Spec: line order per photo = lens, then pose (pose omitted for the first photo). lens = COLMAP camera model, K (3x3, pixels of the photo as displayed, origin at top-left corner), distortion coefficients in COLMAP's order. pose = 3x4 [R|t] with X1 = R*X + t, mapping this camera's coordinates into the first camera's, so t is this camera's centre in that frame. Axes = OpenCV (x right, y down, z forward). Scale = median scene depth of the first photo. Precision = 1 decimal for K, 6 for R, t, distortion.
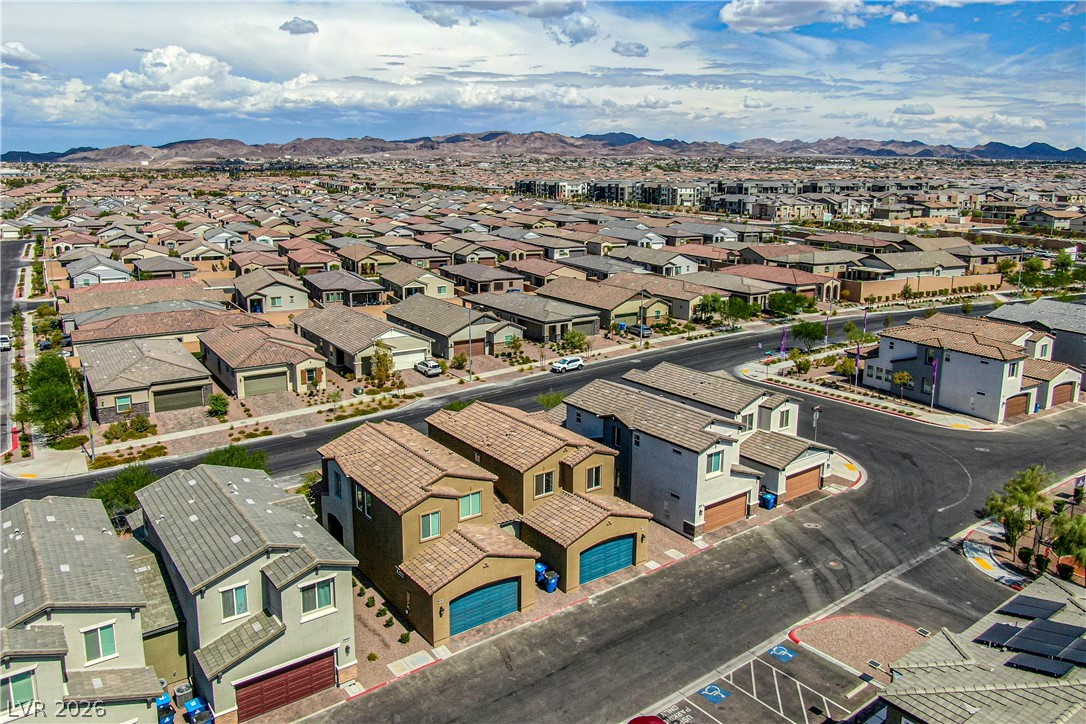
lens RADIAL K [[784.7, 0, 539.5], [0, 784.7, 320.5], [0, 0, 1]] dist [-0.011077, 0.002279]
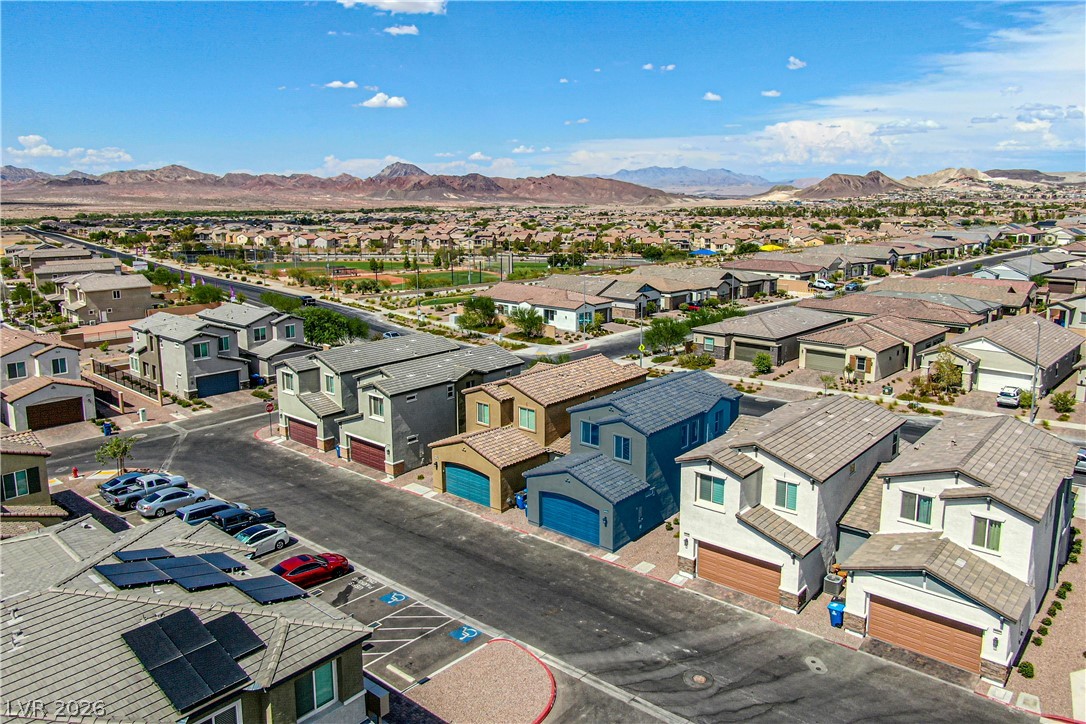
lens RADIAL K [[784.7, 0, 539.5], [0, 784.7, 320.5], [0, 0, 1]] dist [-0.011077, 0.002279]
pose [[0.217981, 0.150328, -0.964306, 0.921991], [-0.174252, 0.978184, 0.113102, -0.037110], [0.960271, 0.143378, 0.239421, 0.654748]]
